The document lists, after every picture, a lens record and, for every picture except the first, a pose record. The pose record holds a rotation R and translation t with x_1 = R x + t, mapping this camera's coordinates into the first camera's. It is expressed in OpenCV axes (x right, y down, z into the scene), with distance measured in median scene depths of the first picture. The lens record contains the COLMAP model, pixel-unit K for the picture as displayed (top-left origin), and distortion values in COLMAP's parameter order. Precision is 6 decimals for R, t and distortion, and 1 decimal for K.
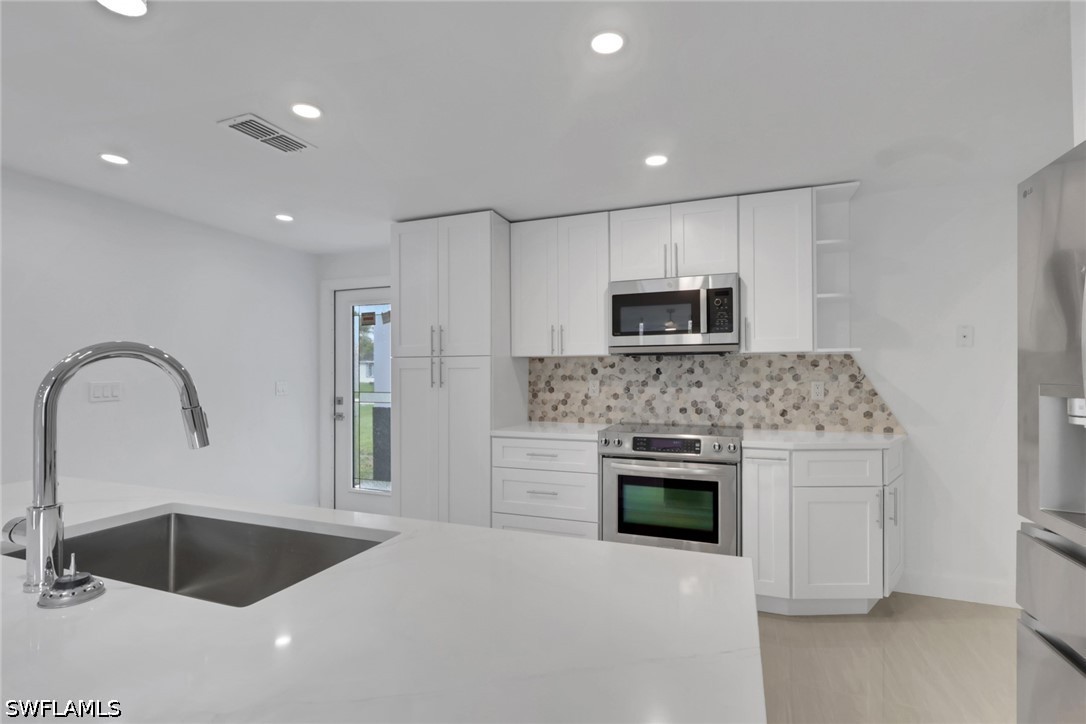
lens RADIAL K [[513.9, 0, 541.0], [0, 513.9, 370.1], [0, 0, 1]] dist [-0.001757, -0.000357]
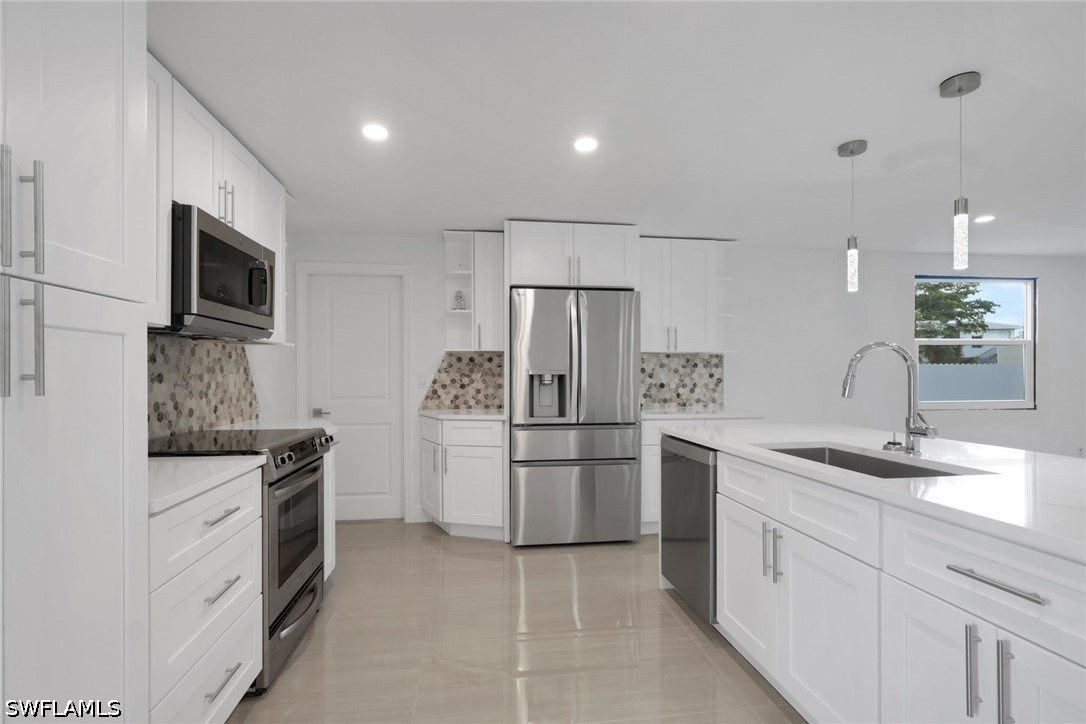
lens RADIAL K [[513.9, 0, 541.0], [0, 513.9, 370.1], [0, 0, 1]] dist [-0.001757, -0.000357]
pose [[-0.483474, 0.009084, 0.875311, -0.546776], [-0.002747, 0.999925, -0.011895, 0.023393], [-0.875354, -0.008155, -0.483413, 0.887379]]
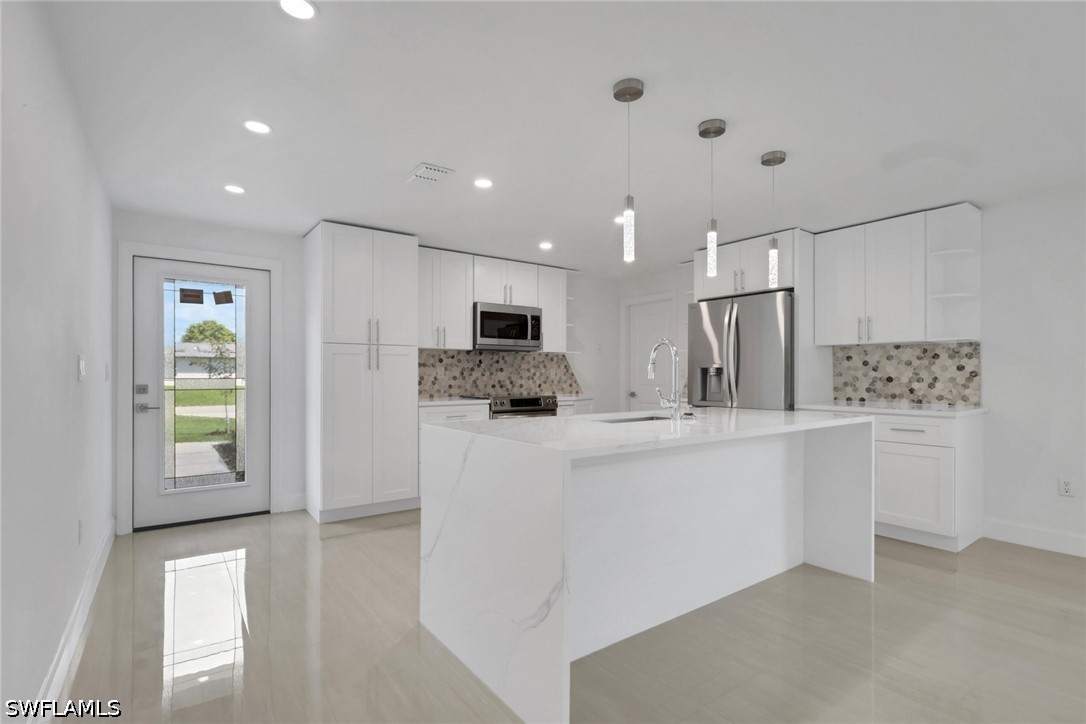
lens RADIAL K [[513.9, 0, 541.0], [0, 513.9, 370.1], [0, 0, 1]] dist [-0.001757, -0.000357]
pose [[0.540220, 0.012359, 0.841433, -1.002638], [-0.008046, 0.999922, -0.009521, 0.042736], [-0.841485, -0.001627, 0.540278, 0.011507]]
